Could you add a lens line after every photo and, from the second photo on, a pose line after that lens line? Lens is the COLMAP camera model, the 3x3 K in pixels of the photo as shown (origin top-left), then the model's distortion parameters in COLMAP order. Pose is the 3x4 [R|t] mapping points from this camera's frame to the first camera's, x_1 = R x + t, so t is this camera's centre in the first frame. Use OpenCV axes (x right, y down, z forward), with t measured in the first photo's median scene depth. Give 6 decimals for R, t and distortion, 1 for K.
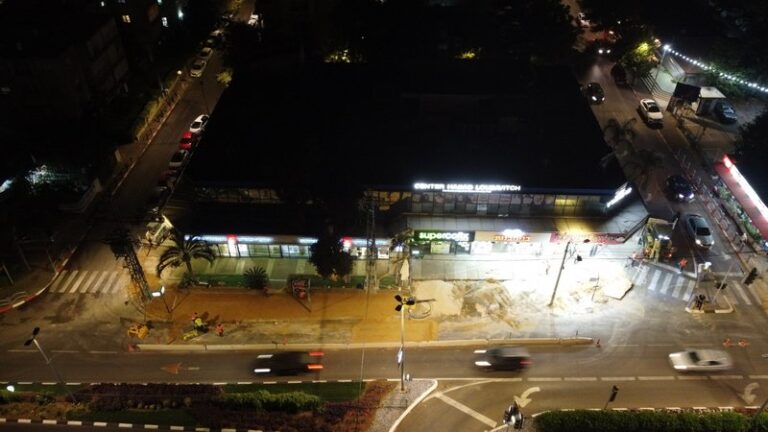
lens RADIAL K [[584.7, 0, 384.0], [0, 584.7, 216.0], [0, 0, 1]] dist [-0.005971, 0.001605]
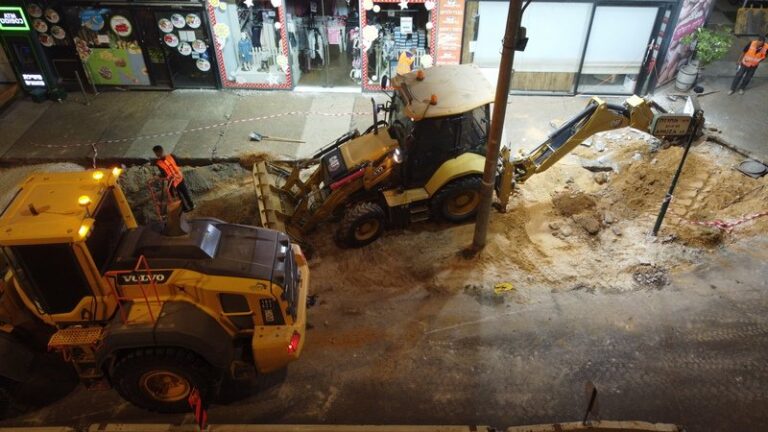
lens RADIAL K [[584.7, 0, 384.0], [0, 584.7, 216.0], [0, 0, 1]] dist [-0.005971, 0.001605]
pose [[0.999936, 0.006017, -0.009623, 0.253178], [-0.005846, 0.999825, 0.017758, 0.134951], [0.009728, -0.017700, 0.999796, 0.775477]]
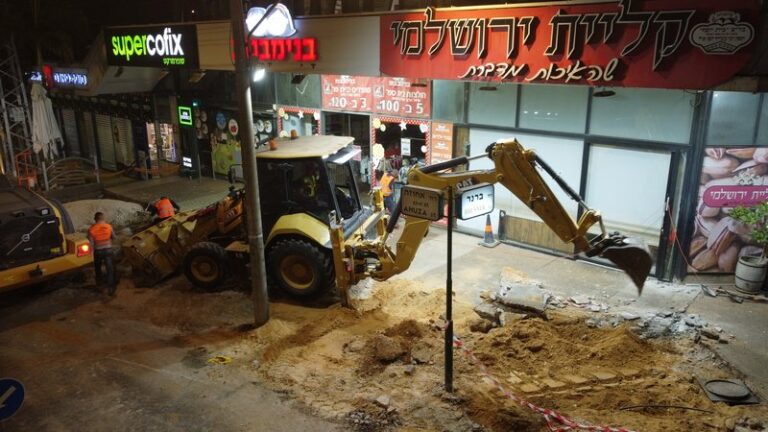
lens RADIAL K [[584.7, 0, 384.0], [0, 584.7, 216.0], [0, 0, 1]] dist [-0.005971, 0.001605]
pose [[0.769139, 0.174040, -0.614927, 0.436148], [-0.398132, 0.883164, -0.248017, 0.150625], [0.499917, 0.435582, 0.748566, 0.863028]]
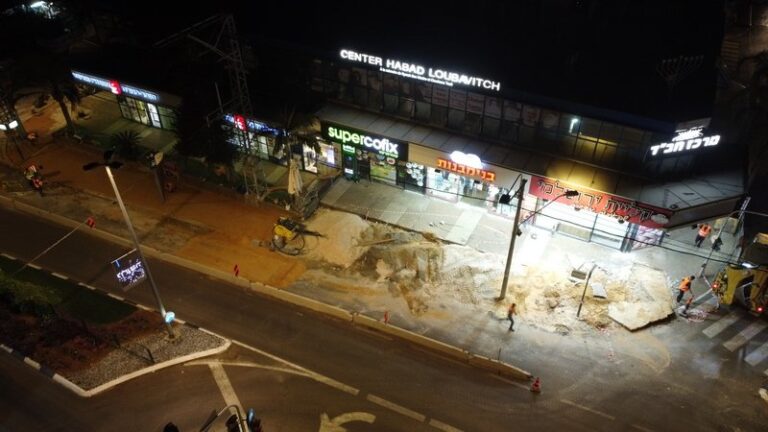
lens RADIAL K [[584.7, 0, 384.0], [0, 584.7, 216.0], [0, 0, 1]] dist [-0.005971, 0.001605]
pose [[0.908317, 0.262054, -0.326018, 0.348922], [-0.262697, 0.963924, 0.042905, 0.079361], [0.325500, 0.046672, 0.944390, 0.426125]]
